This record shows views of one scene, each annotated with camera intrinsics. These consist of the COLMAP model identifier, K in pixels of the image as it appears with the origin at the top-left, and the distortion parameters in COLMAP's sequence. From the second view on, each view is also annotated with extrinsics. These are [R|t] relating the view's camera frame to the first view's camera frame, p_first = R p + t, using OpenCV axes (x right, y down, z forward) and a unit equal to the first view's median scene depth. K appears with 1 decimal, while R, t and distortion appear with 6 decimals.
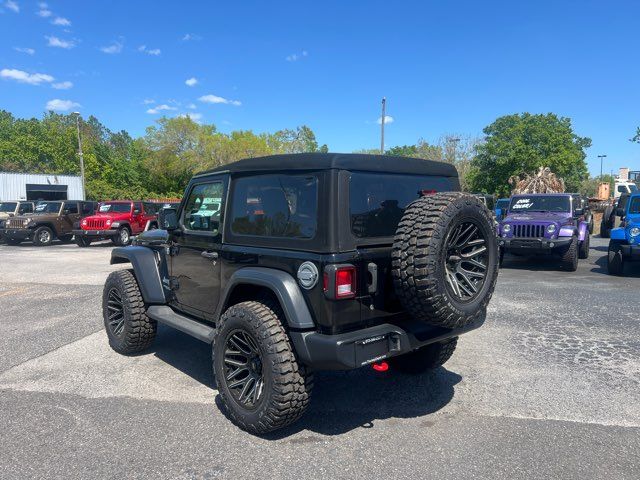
lens RADIAL K [[489.1, 0, 320.0], [0, 489.1, 240.0], [0, 0, 1]] dist [0.042119, -0.045963]
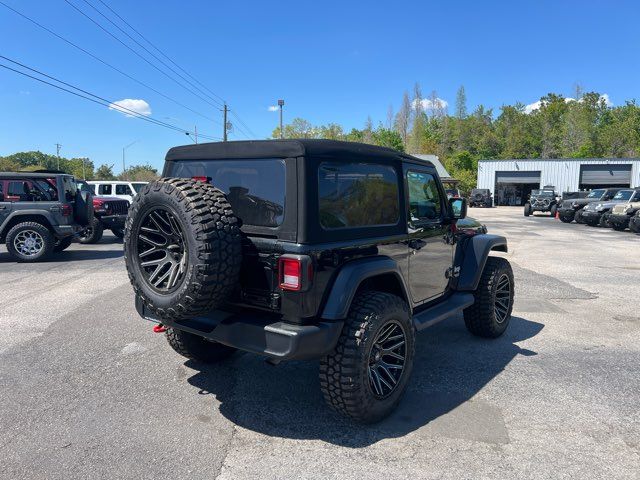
lens RADIAL K [[489.1, 0, 320.0], [0, 489.1, 240.0], [0, 0, 1]] dist [0.042119, -0.045963]
pose [[0.159690, 0.107853, -0.981258, 0.110784], [-0.087077, 0.991678, 0.094828, -0.008178], [0.983319, 0.070302, 0.167753, 0.098465]]
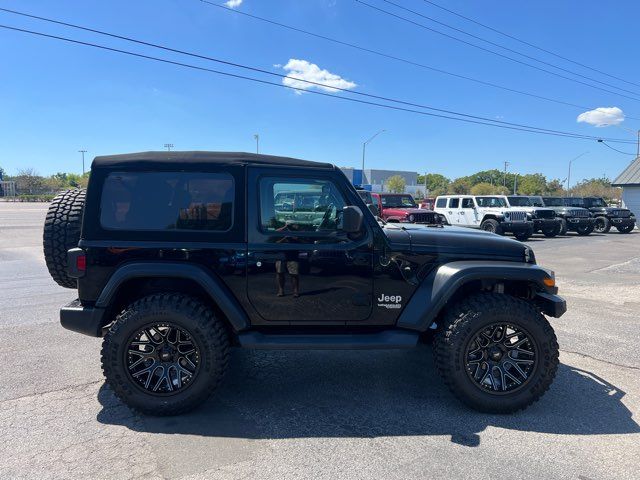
lens RADIAL K [[489.1, 0, 320.0], [0, 489.1, 240.0], [0, 0, 1]] dist [0.042119, -0.045963]
pose [[-0.668723, 0.060326, -0.741060, 0.073795], [-0.060380, 0.989005, 0.134996, -0.015907], [0.741056, 0.135020, -0.657728, 0.210172]]
